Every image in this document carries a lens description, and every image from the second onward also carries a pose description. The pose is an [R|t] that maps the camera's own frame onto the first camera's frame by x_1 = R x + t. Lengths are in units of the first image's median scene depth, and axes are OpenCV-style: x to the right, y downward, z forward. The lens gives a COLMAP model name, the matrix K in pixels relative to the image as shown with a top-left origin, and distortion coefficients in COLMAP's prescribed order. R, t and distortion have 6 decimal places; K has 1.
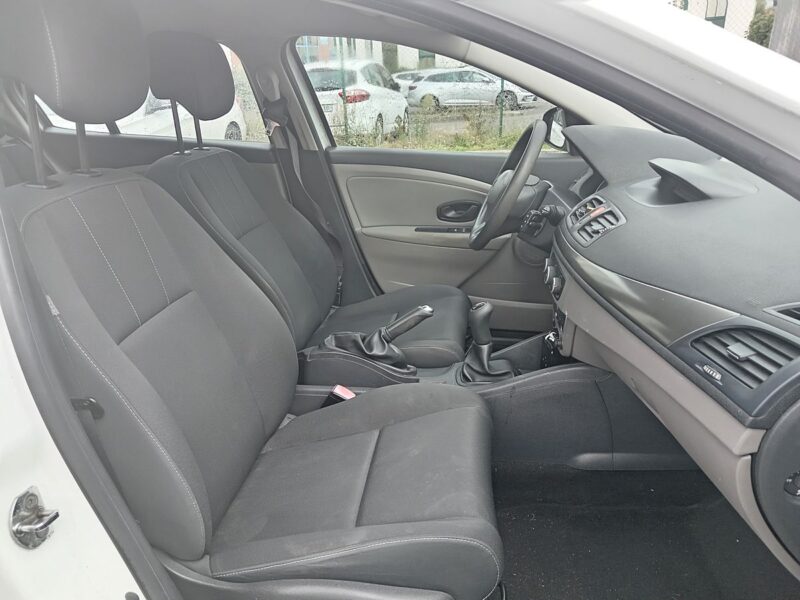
lens RADIAL K [[600.8, 0, 400.0], [0, 600.8, 300.0], [0, 0, 1]] dist [0.037982, -0.088208]
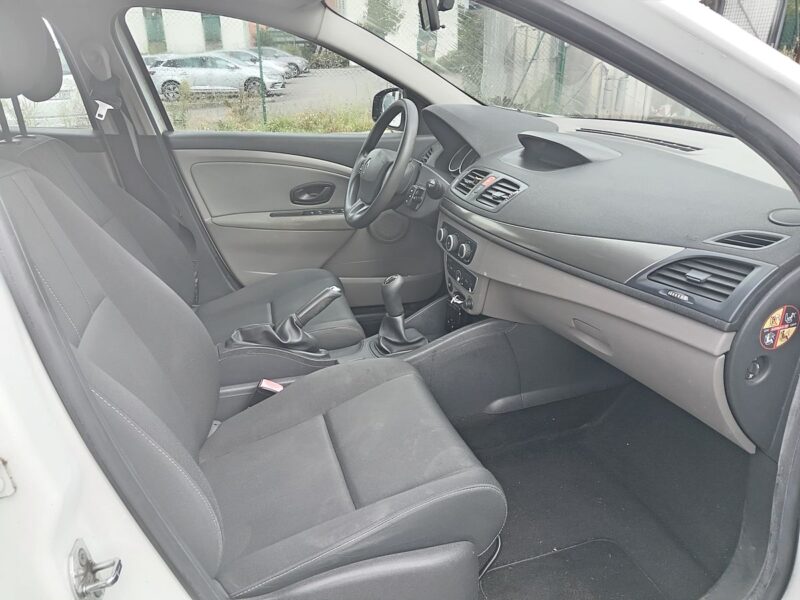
lens RADIAL K [[600.8, 0, 400.0], [0, 600.8, 300.0], [0, 0, 1]] dist [0.037982, -0.088208]
pose [[0.916890, -0.128435, 0.377912, -0.234827], [0.121580, 0.991690, 0.042053, 0.003486], [-0.380172, 0.007389, 0.924886, 0.036653]]
